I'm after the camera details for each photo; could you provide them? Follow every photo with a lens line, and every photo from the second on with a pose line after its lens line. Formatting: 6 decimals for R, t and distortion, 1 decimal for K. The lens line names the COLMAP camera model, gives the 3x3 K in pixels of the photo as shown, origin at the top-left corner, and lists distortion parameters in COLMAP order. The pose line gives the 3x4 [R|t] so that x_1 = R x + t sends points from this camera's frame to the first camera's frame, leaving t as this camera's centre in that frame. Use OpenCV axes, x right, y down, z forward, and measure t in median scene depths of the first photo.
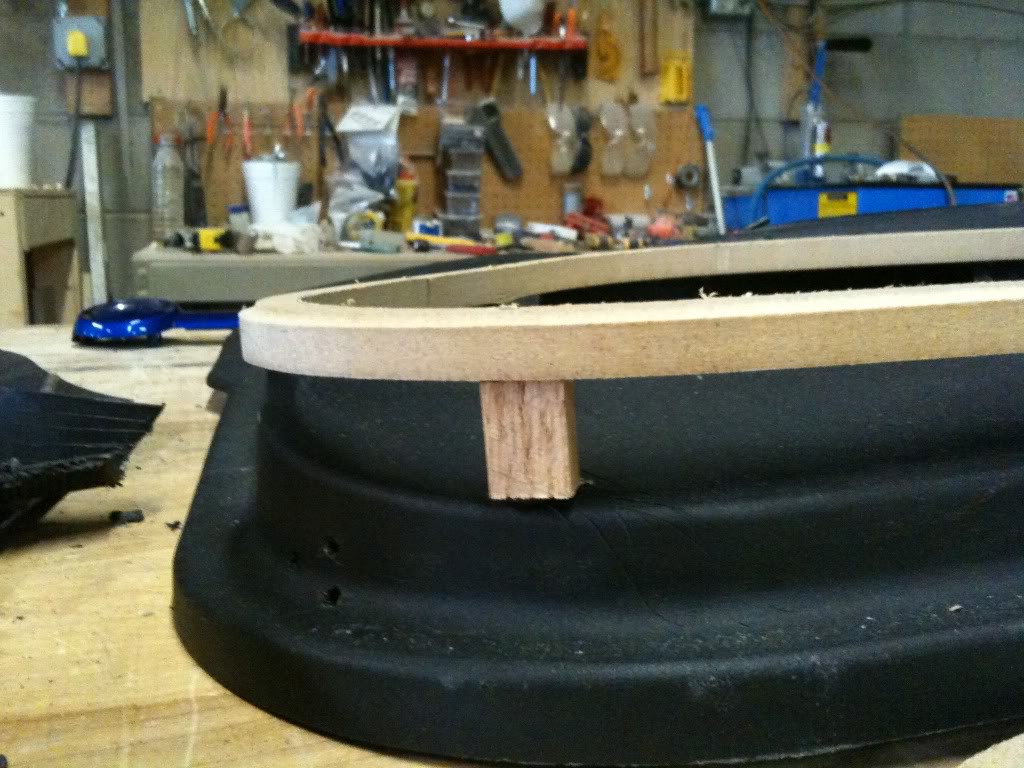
lens RADIAL K [[850.2, 0, 512.0], [0, 850.2, 384.0], [0, 0, 1]] dist [0.041349, -0.215985]
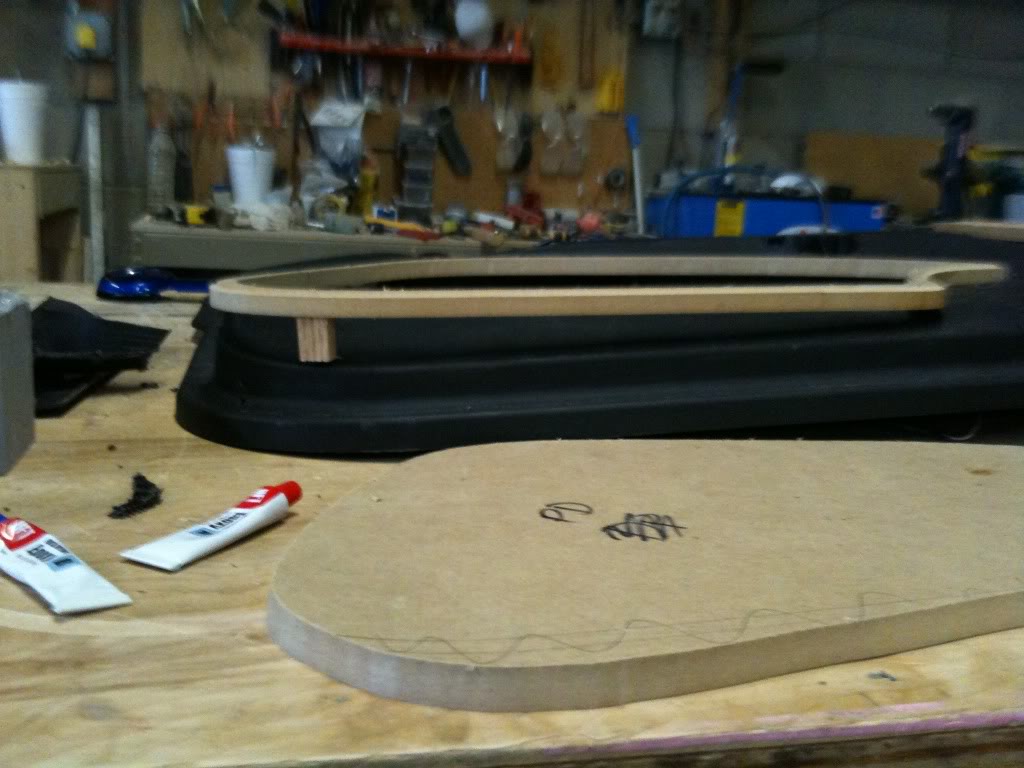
lens RADIAL K [[850.2, 0, 512.0], [0, 850.2, 384.0], [0, 0, 1]] dist [0.041349, -0.215985]
pose [[0.998693, 0.045559, 0.023168, 0.056826], [-0.046180, 0.998568, 0.027010, 0.010139], [-0.021904, -0.028045, 0.999367, -0.165677]]
